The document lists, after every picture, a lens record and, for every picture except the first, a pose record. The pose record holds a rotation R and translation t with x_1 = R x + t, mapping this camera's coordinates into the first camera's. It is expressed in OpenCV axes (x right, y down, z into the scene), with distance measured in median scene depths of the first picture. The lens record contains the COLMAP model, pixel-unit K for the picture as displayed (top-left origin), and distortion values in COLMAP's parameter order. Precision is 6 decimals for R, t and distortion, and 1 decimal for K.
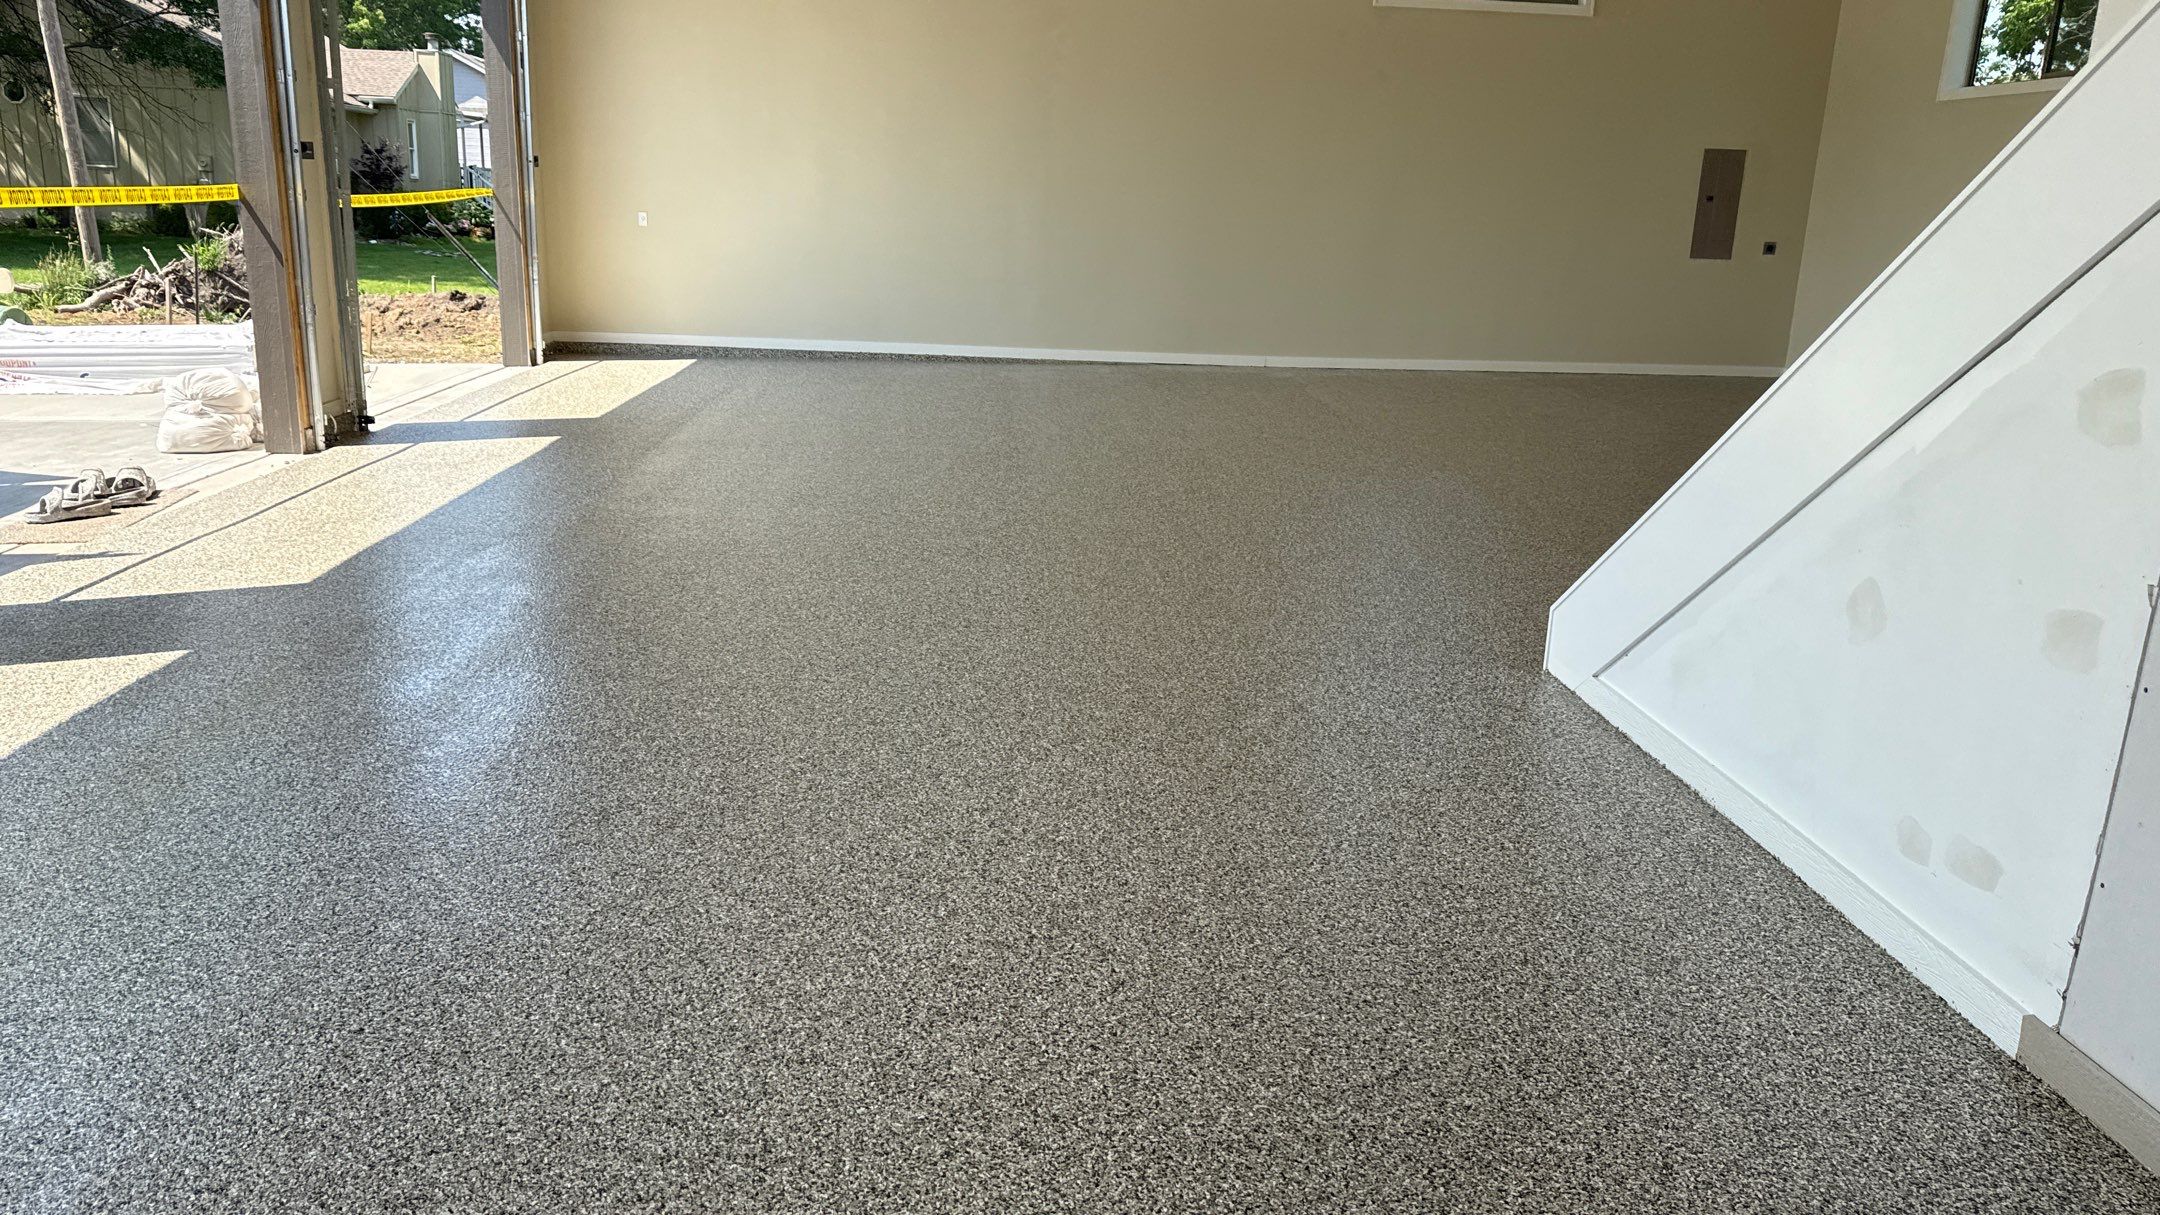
lens RADIAL K [[1507.0, 0, 1079.3], [0, 1507.0, 623.7], [0, 0, 1]] dist [0.166738, -0.296633]
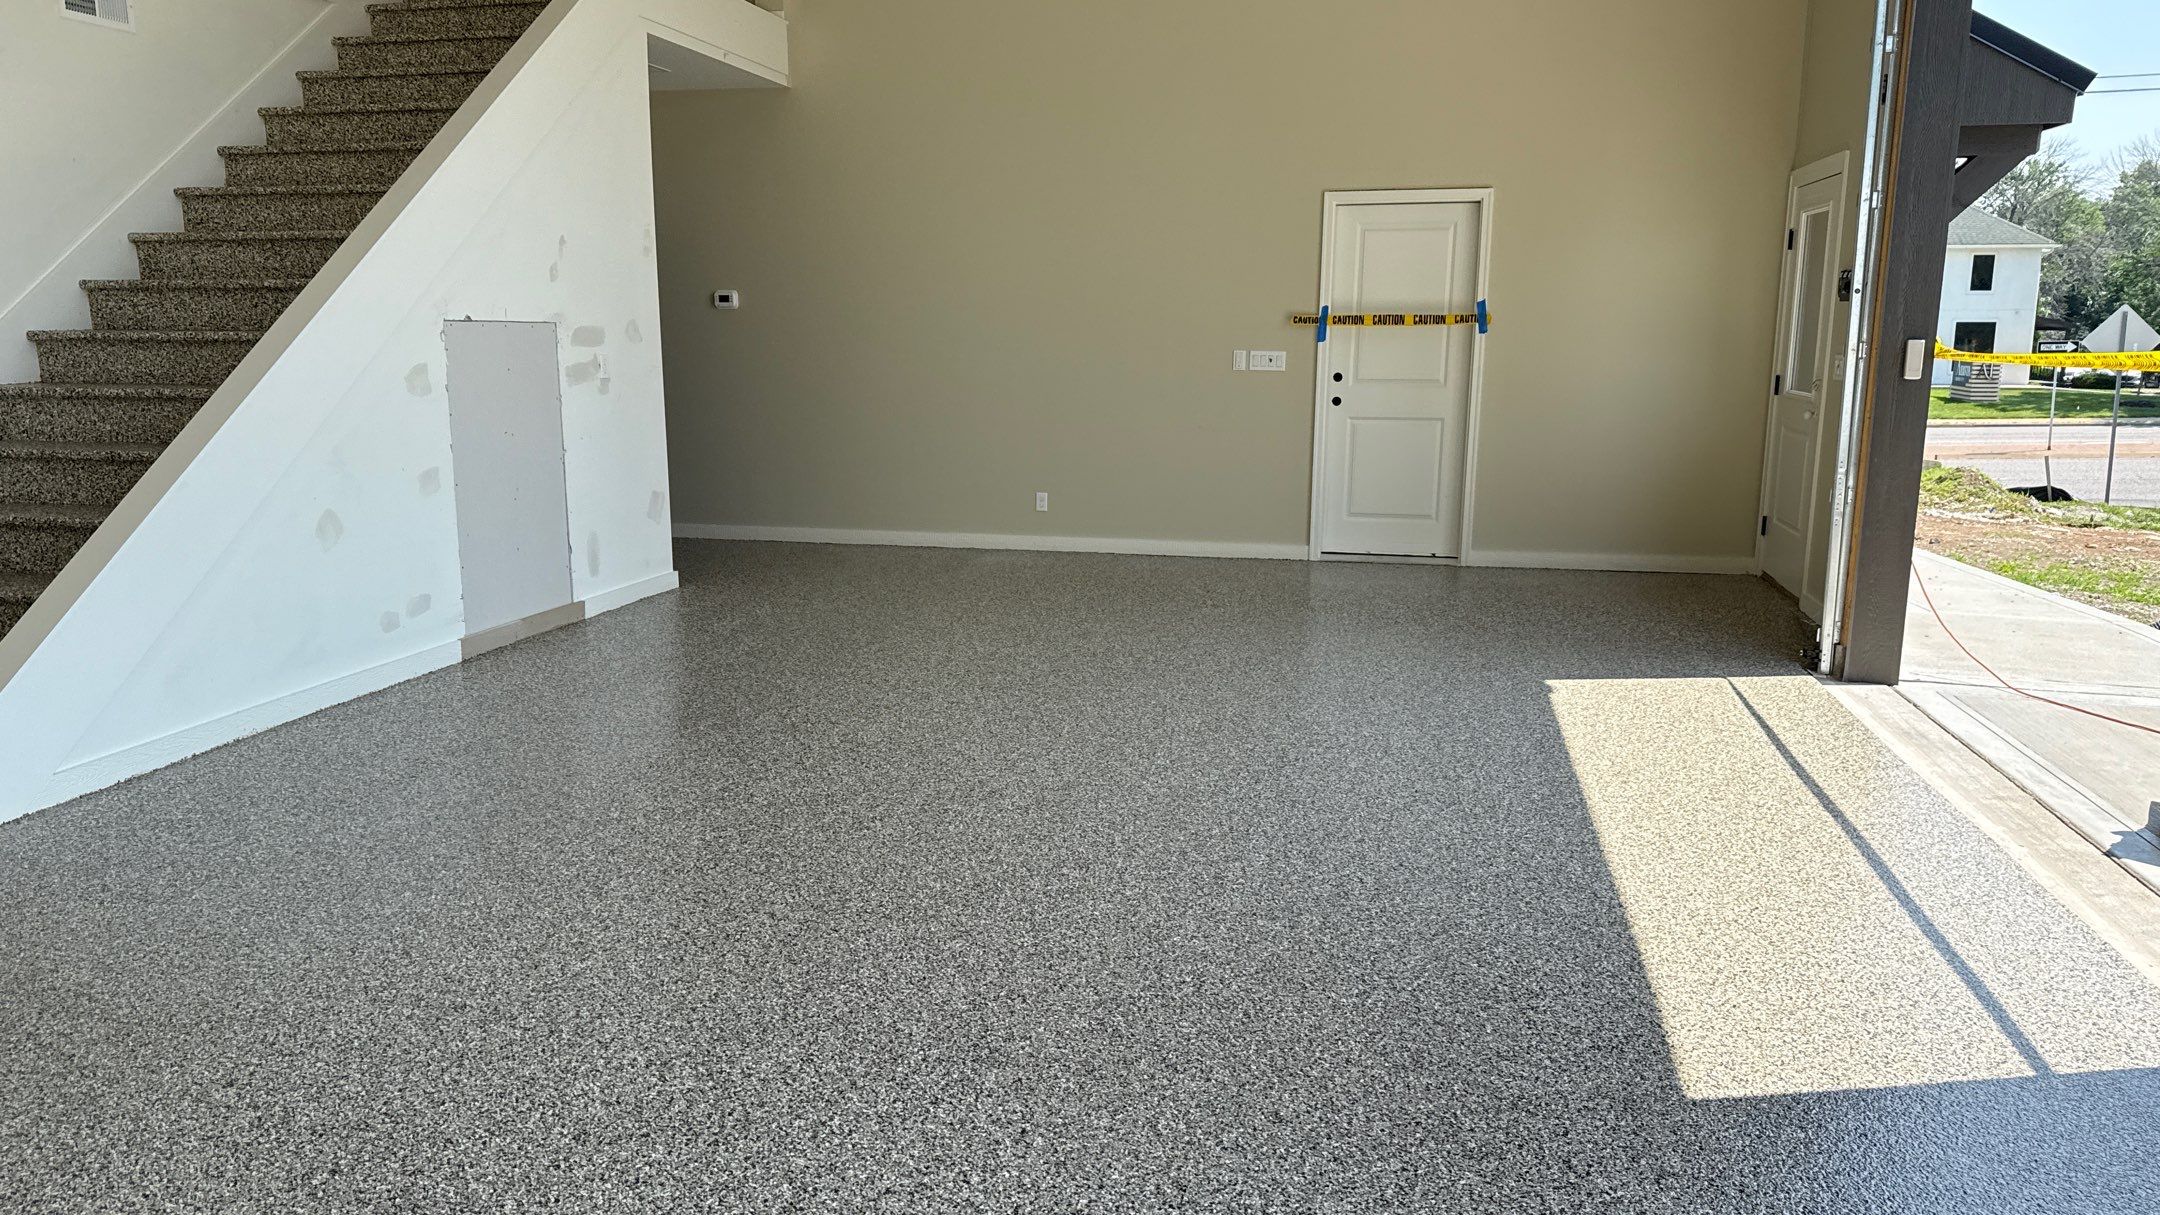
lens RADIAL K [[1521.8, 0, 1049.7], [0, 1521.8, 602.8], [0, 0, 1]] dist [0.056296, -0.067142]
pose [[-0.955942, -0.091528, 0.278924, -0.492624], [0.041621, 0.898295, 0.437418, -0.432723], [-0.290591, 0.429755, -0.854908, 1.508094]]
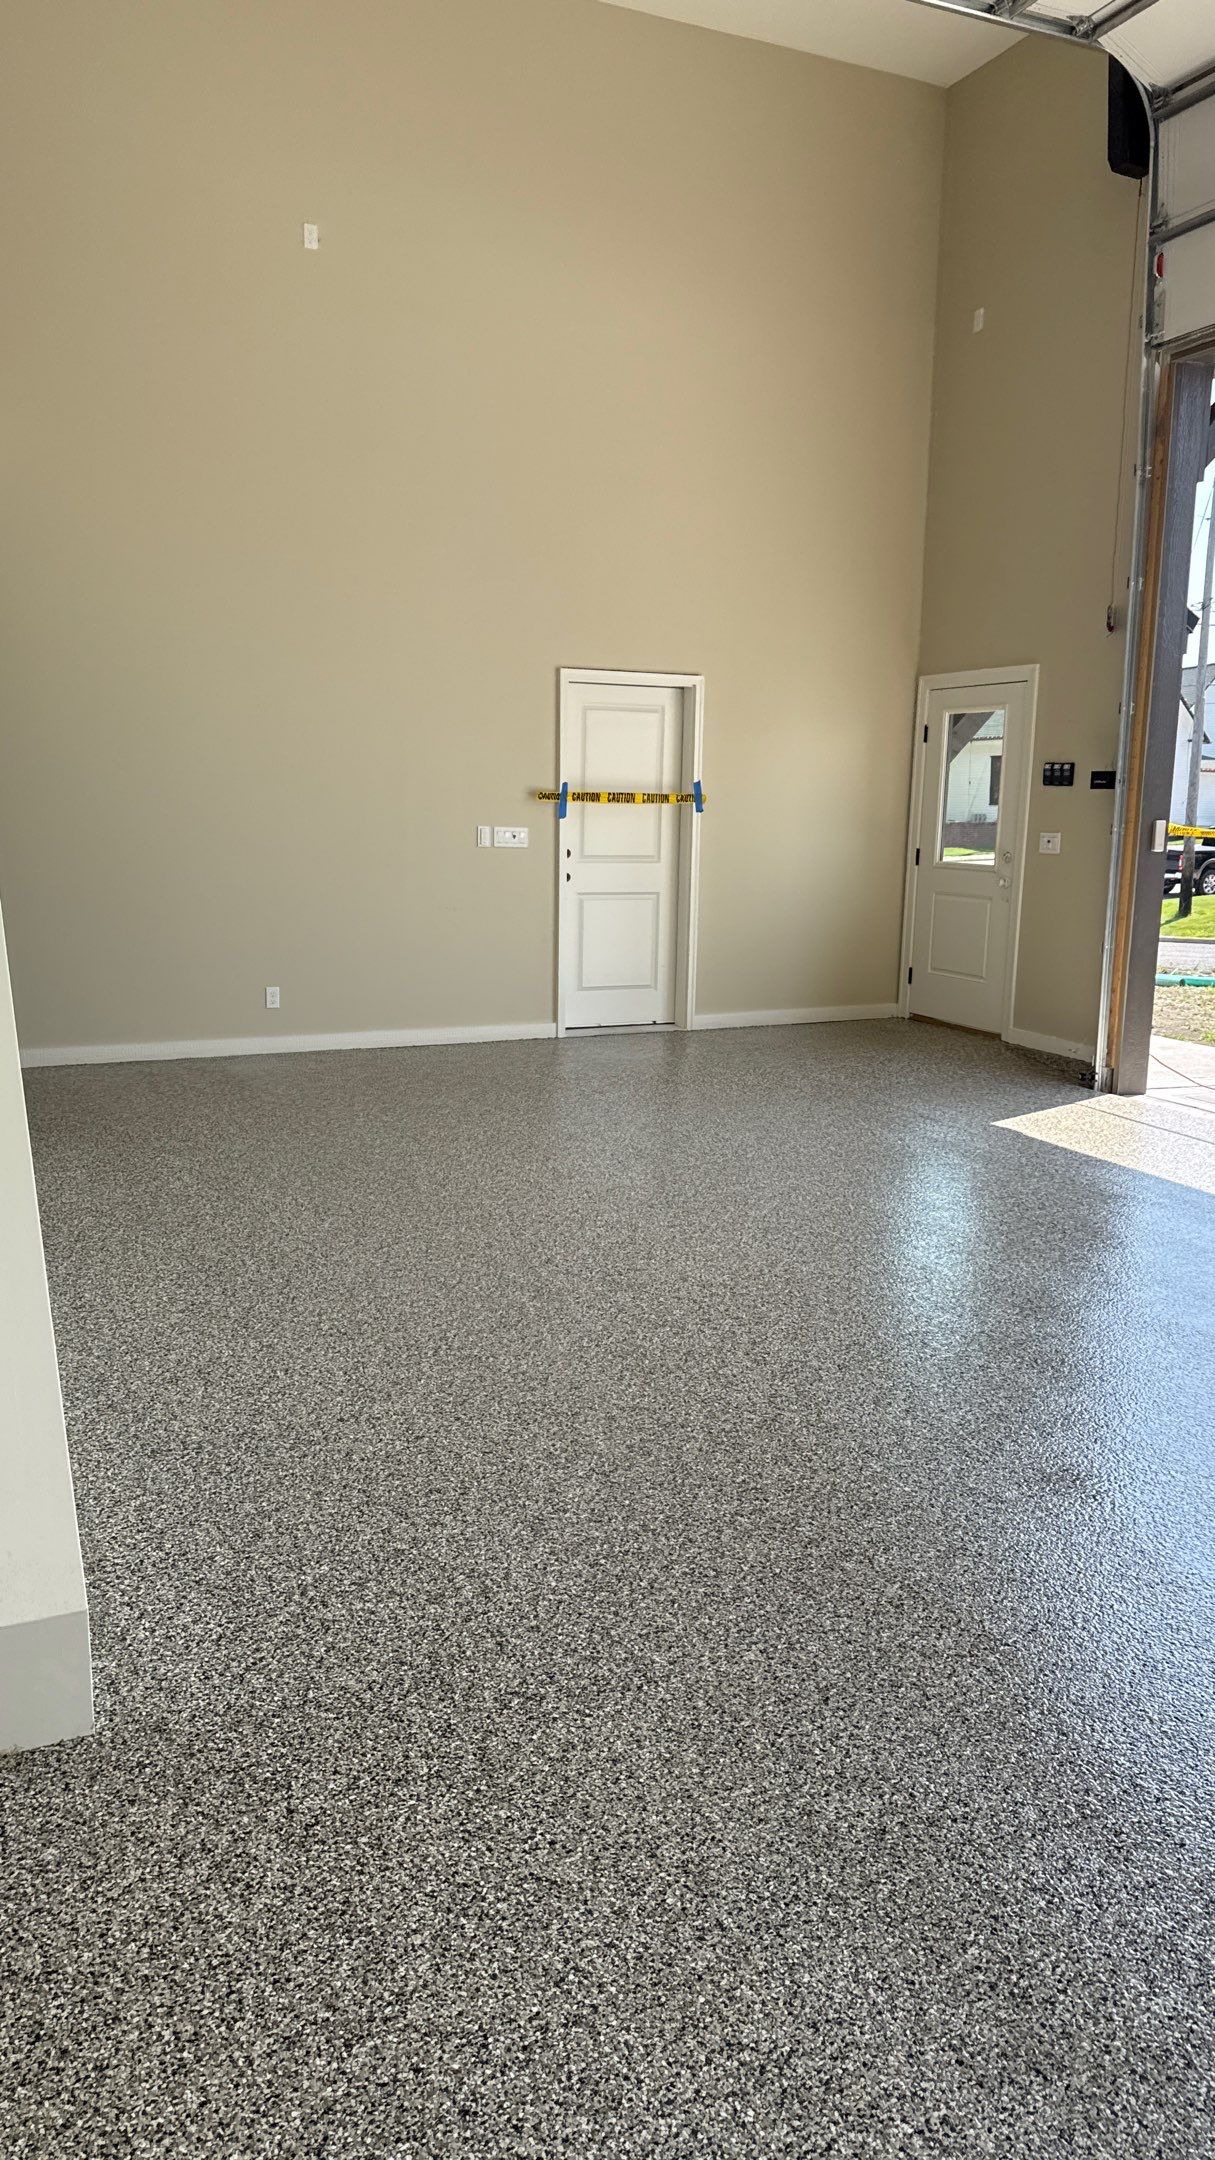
lens RADIAL K [[1501.2, 0, 635.8], [0, 1501.2, 1072.0], [0, 0, 1]] dist [0.081424, -0.164791]
pose [[-0.927518, 0.013748, -0.373526, 0.325919], [-0.150608, 0.900864, 0.407138, -0.373703], [0.342094, 0.433883, -0.833497, 1.379847]]
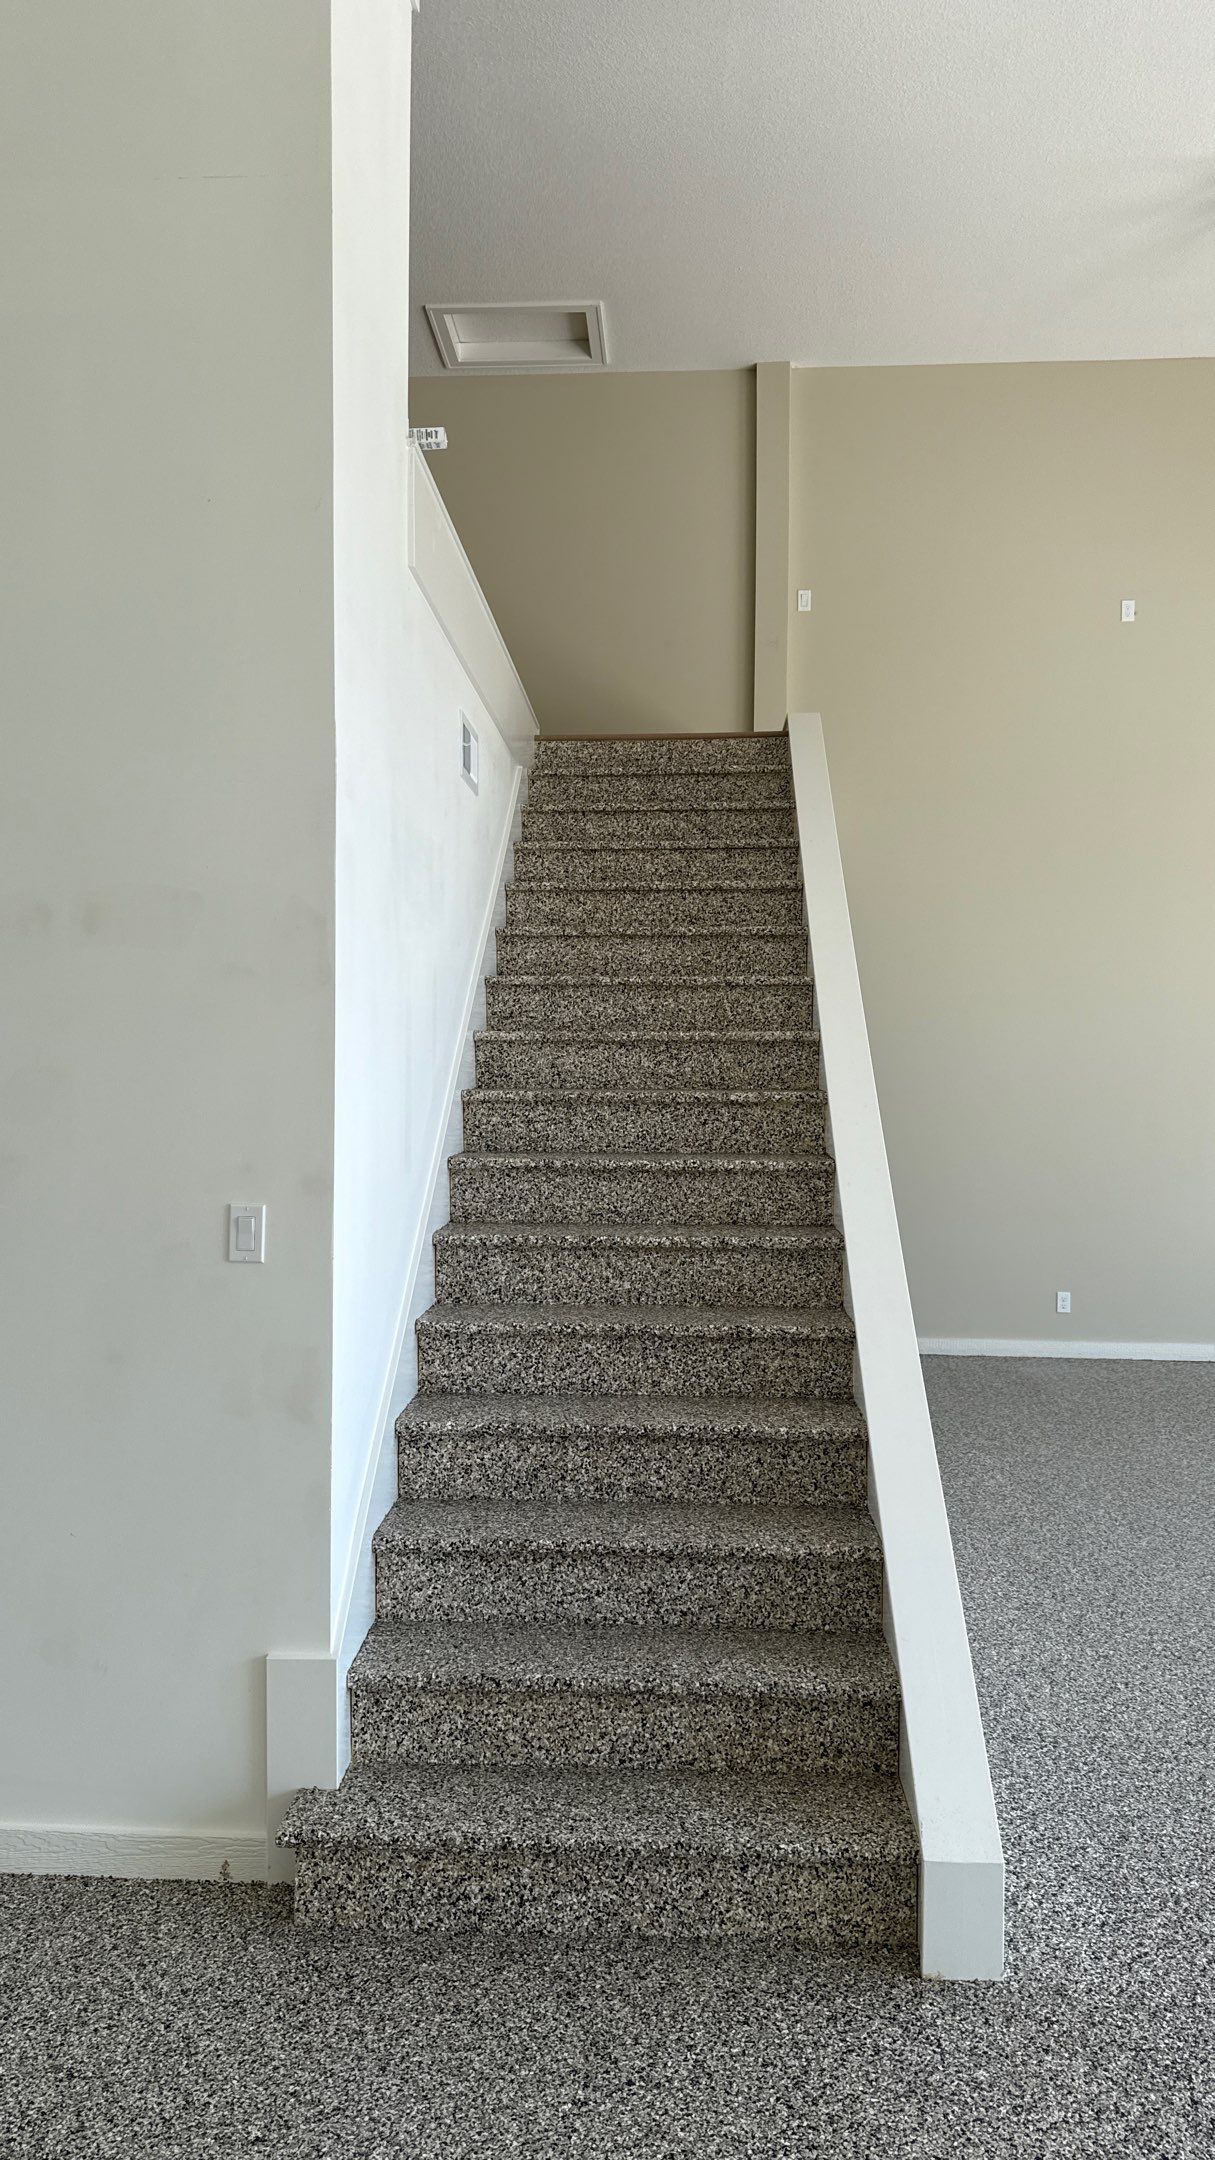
lens RADIAL K [[1519.0, 0, 604.3], [0, 1519.0, 1060.5], [0, 0, 1]] dist [0.068980, -0.067506]
pose [[-0.992000, -0.041683, 0.119158, 0.398924], [-0.008693, 0.964231, 0.264922, -0.433927], [-0.125939, 0.261767, -0.956879, 1.479793]]
